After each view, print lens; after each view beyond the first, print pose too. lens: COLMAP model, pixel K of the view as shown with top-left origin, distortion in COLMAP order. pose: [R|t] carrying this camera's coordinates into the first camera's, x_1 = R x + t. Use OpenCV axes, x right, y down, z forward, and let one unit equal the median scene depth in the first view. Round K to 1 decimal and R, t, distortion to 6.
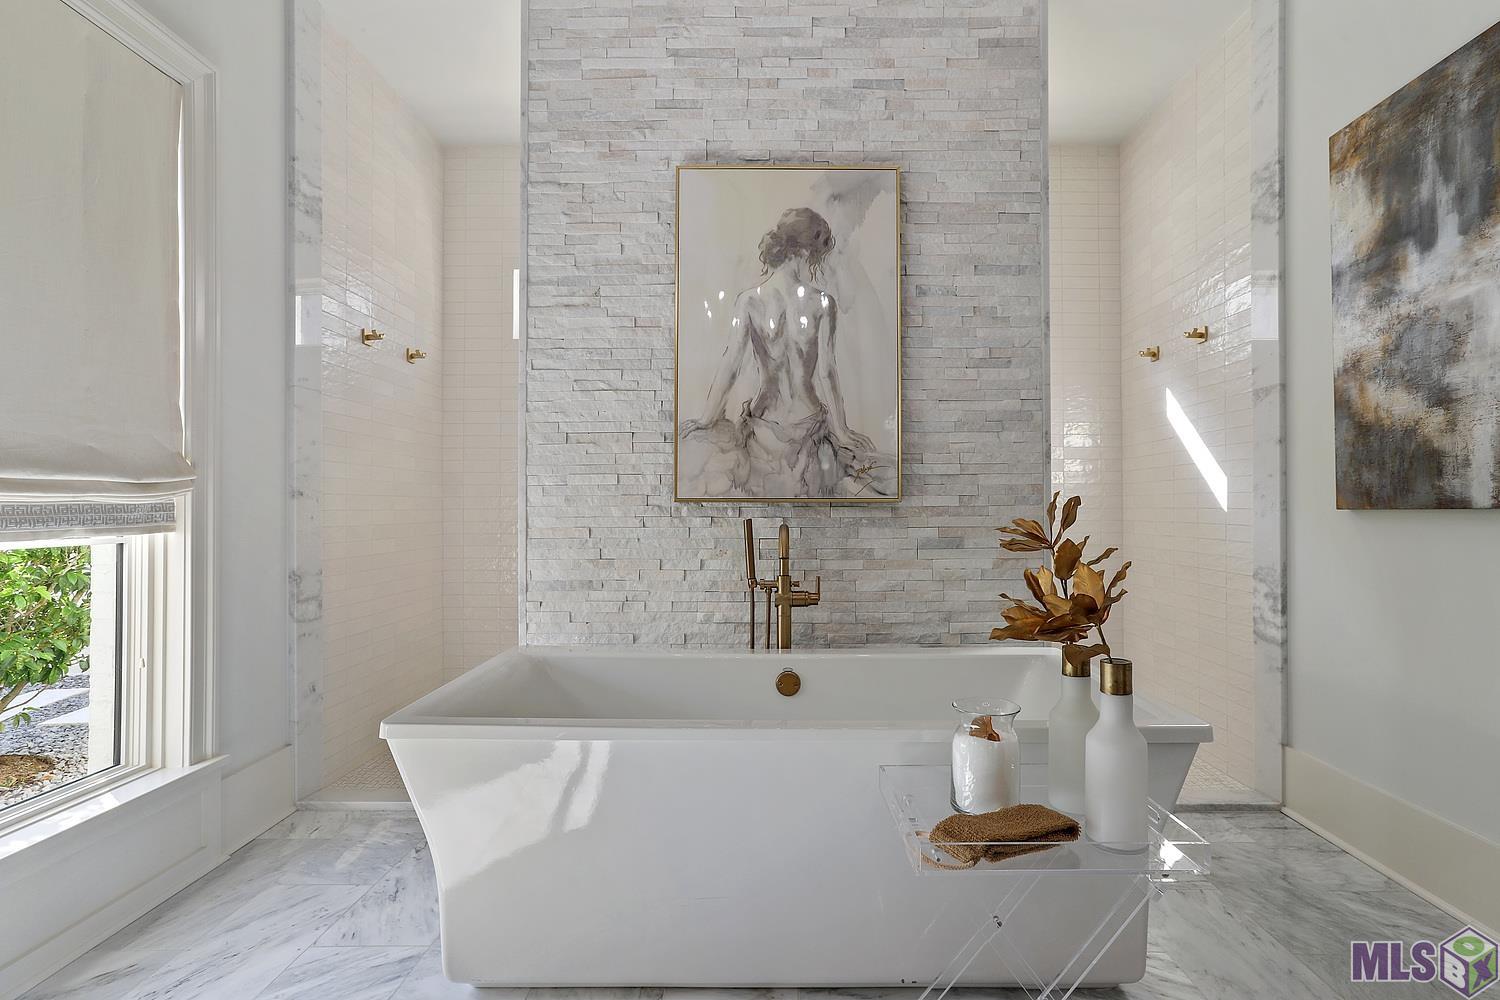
lens RADIAL K [[749.5, 0, 764.5], [0, 749.5, 502.0], [0, 0, 1]] dist [-0.015248, 0.004945]
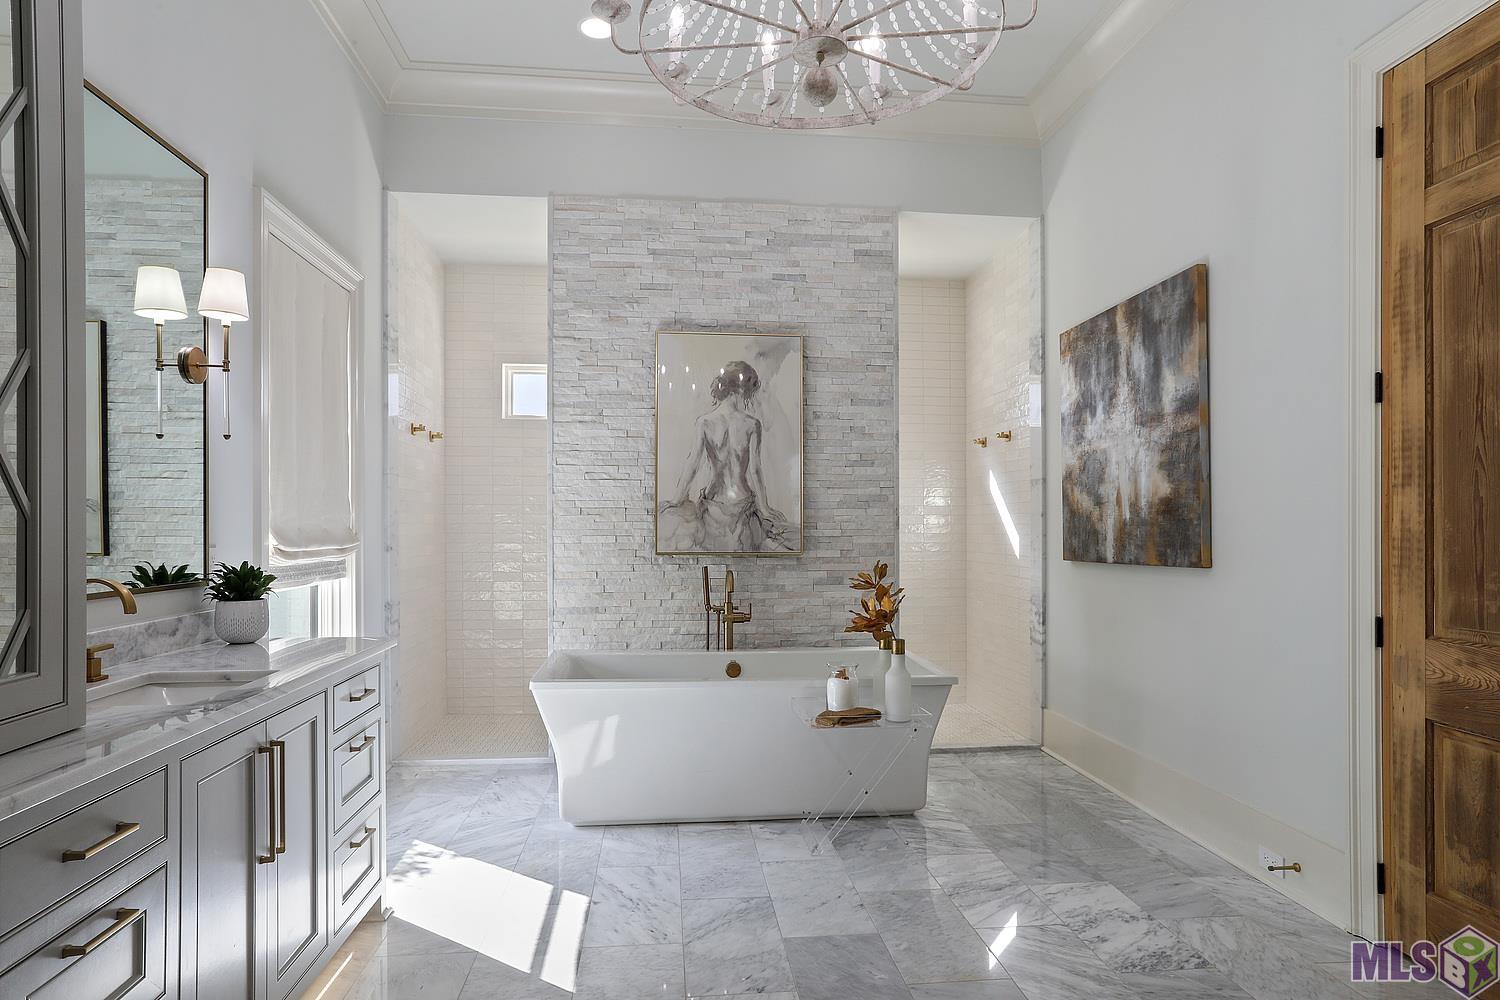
lens RADIAL K [[858.2, 0, 730.5], [0, 858.2, 524.0], [0, 0, 1]] dist [-0.032807, -0.000596]
pose [[0.995608, 0.000913, 0.093617, -0.129715], [-0.001193, 0.999995, 0.002944, -0.066701], [-0.093614, -0.003042, 0.995604, -0.731491]]
